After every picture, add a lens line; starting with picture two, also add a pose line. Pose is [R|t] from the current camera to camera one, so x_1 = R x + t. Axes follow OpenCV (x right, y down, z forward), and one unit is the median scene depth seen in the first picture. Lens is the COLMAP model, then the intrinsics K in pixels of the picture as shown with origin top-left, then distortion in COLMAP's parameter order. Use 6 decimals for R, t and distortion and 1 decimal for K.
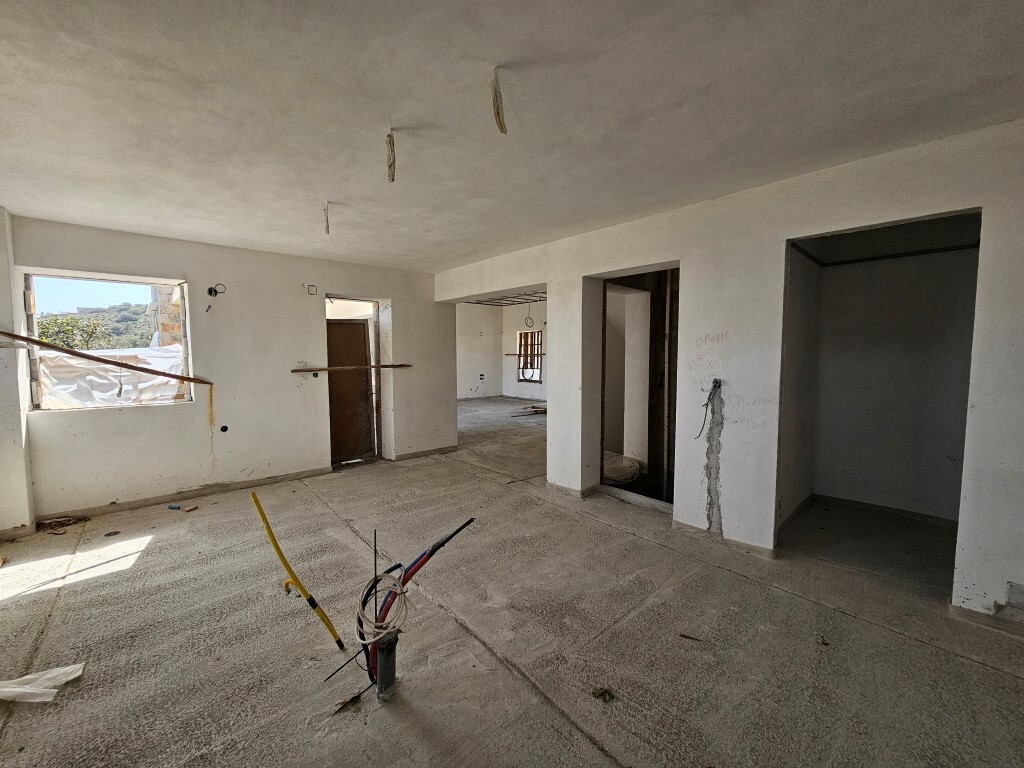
lens RADIAL K [[412.5, 0, 512.0], [0, 412.5, 384.0], [0, 0, 1]] dist [0.000298, 0.000490]
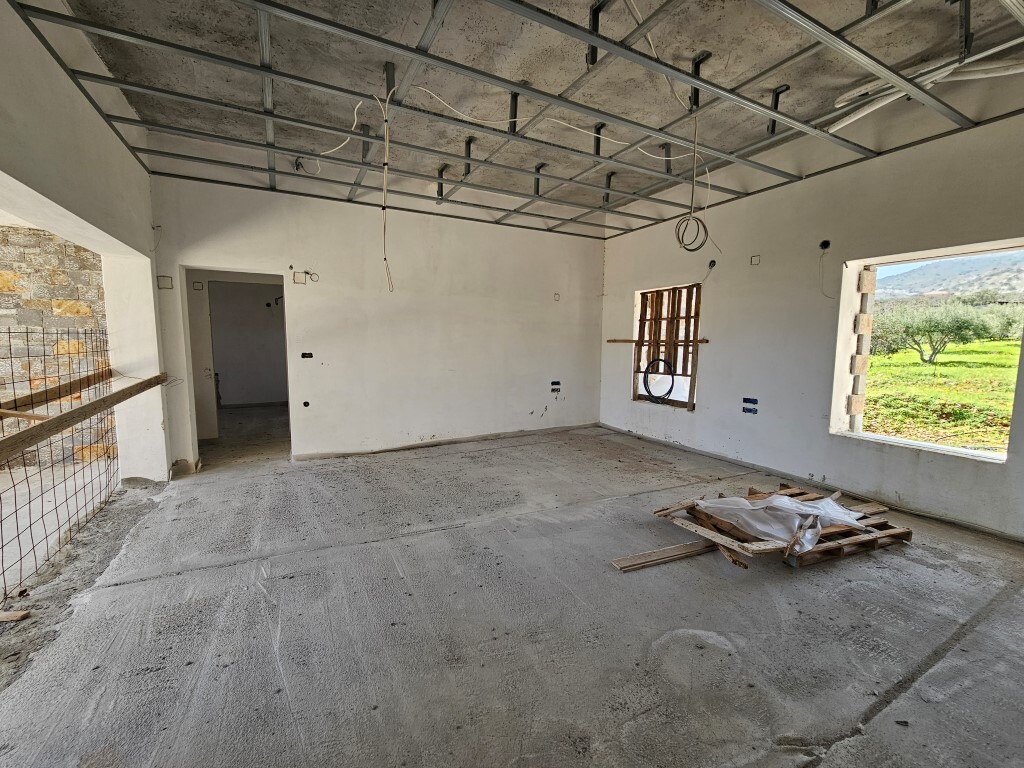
lens RADIAL K [[412.5, 0, 512.0], [0, 412.5, 384.0], [0, 0, 1]] dist [0.000298, 0.000490]
pose [[0.970460, 0.038433, -0.238183, -0.008601], [-0.033013, 0.999098, 0.026705, -0.031808], [0.238994, -0.018053, 0.970853, 0.527205]]
